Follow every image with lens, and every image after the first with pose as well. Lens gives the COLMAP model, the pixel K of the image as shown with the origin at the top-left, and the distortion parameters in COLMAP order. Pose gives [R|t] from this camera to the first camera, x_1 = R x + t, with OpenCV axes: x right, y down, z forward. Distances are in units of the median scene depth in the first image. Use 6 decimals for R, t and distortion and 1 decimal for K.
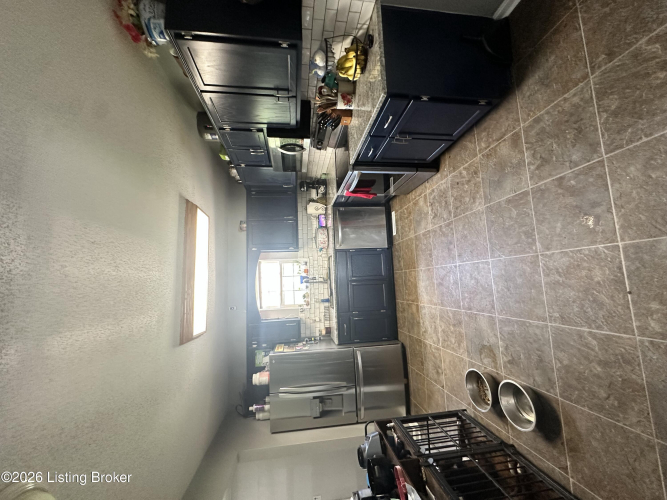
lens RADIAL K [[266.1, 0, 331.0], [0, 266.1, 248.6], [0, 0, 1]] dist [-0.001710, 0.000635]
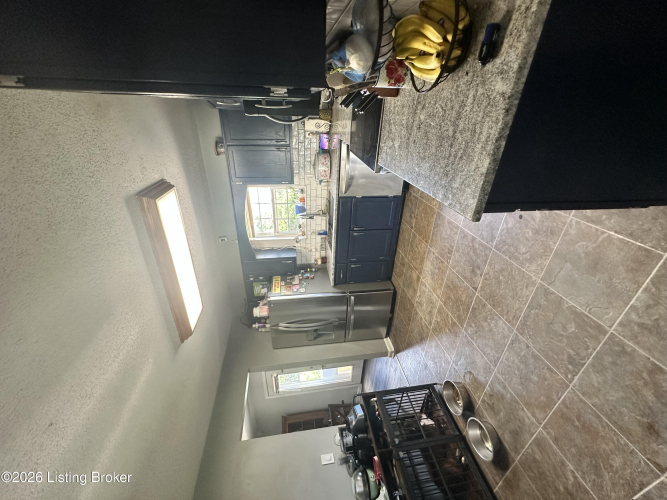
lens RADIAL K [[266.4, 0, 334.0], [0, 266.4, 259.0], [0, 0, 1]] dist [-0.000675, 0.000413]
pose [[0.996679, 0.051418, 0.063151, -0.040567], [-0.078619, 0.809736, 0.581504, -0.313301], [-0.021236, -0.584538, 0.811088, 0.210273]]
